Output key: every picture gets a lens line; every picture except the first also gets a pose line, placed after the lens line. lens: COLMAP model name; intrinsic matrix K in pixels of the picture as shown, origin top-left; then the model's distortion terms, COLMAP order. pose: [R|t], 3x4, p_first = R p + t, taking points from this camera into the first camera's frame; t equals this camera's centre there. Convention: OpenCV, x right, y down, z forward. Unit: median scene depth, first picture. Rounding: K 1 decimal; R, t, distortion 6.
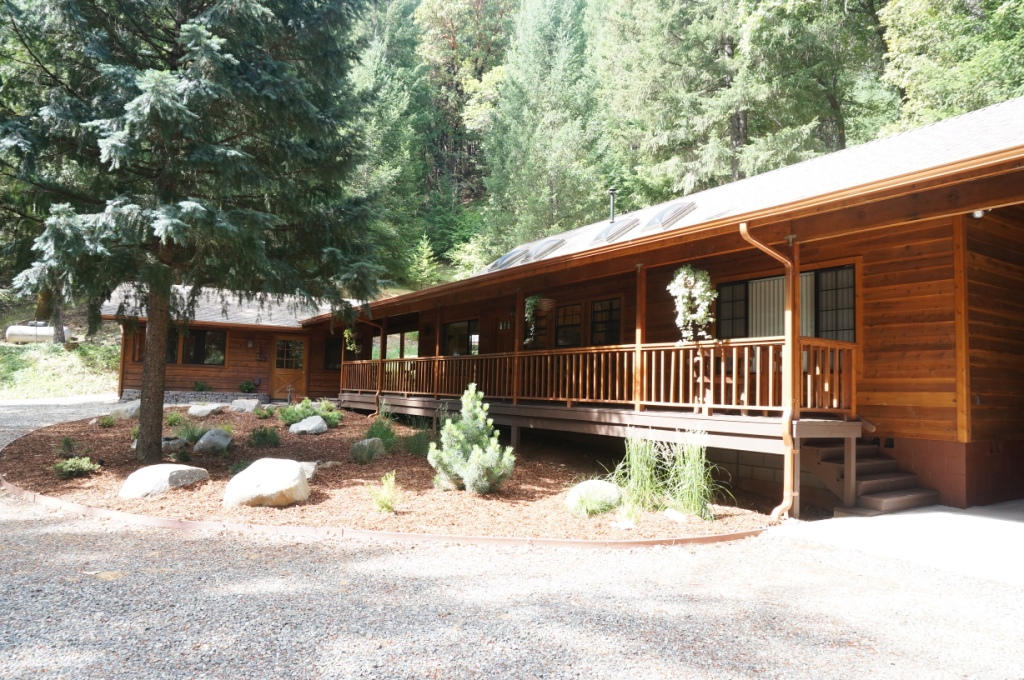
lens RADIAL K [[673.7, 0, 512.0], [0, 673.7, 340.0], [0, 0, 1]] dist [-0.039604, 0.001209]
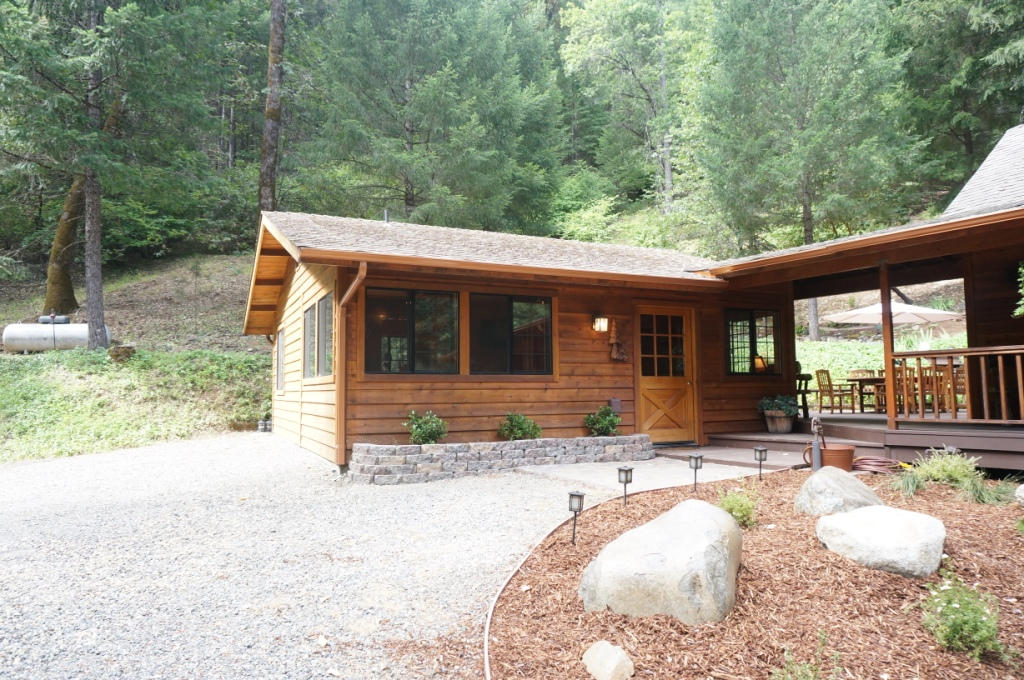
lens RADIAL K [[673.7, 0, 512.0], [0, 673.7, 340.0], [0, 0, 1]] dist [-0.039604, 0.001209]
pose [[0.998920, -0.037755, 0.027098, -0.359889], [0.037780, 0.999286, -0.000395, 0.011474], [-0.027064, 0.001419, 0.999633, 0.433661]]
